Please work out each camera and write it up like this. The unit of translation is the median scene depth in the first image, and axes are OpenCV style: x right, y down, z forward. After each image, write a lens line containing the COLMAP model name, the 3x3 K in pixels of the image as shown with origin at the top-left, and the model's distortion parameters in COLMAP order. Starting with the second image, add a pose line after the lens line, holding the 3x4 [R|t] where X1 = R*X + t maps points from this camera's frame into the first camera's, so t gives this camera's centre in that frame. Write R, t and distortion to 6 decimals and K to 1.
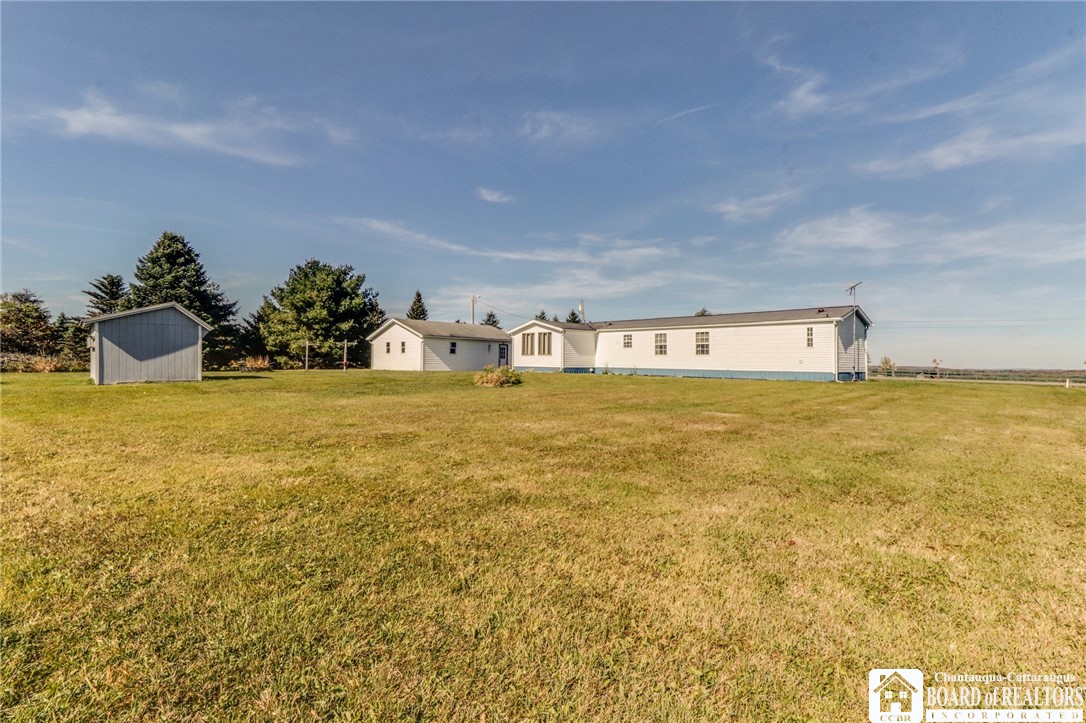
lens RADIAL K [[492.0, 0, 517.9], [0, 492.0, 352.6], [0, 0, 1]] dist [0.000285, -0.000153]
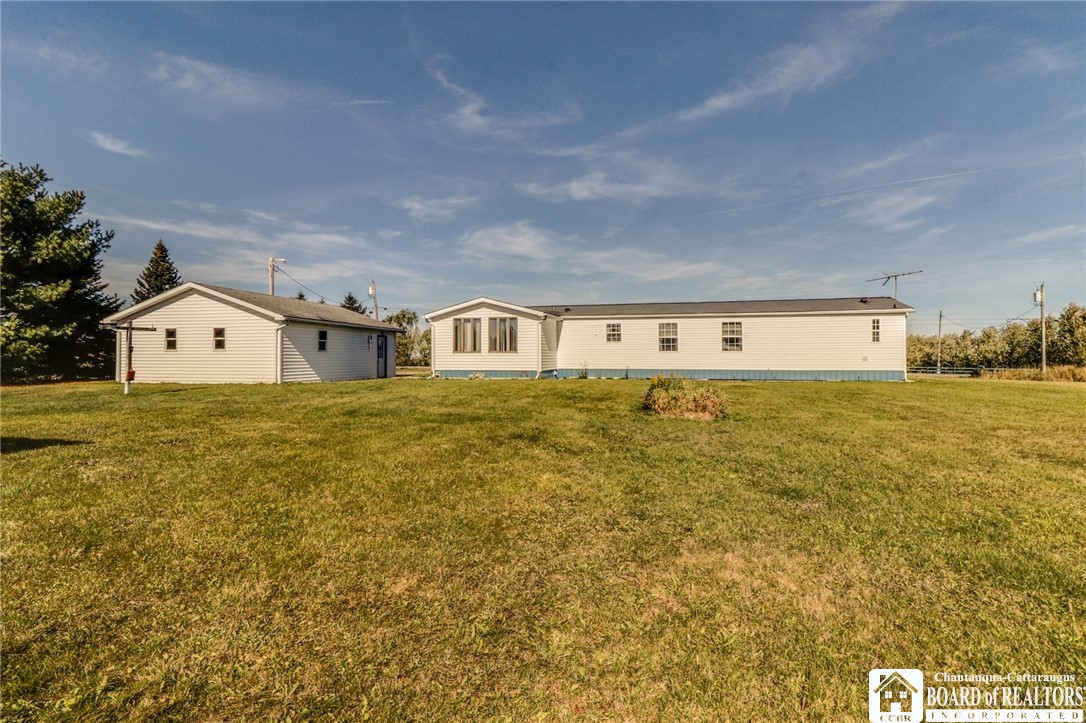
lens RADIAL K [[529.2, 0, 525.3], [0, 529.2, 349.7], [0, 0, 1]] dist [-0.001591, -0.000485]
pose [[0.830720, -0.002865, 0.556683, -0.308916], [0.001128, 0.999993, 0.003462, -0.000757], [-0.556690, -0.002248, 0.830718, 0.397539]]
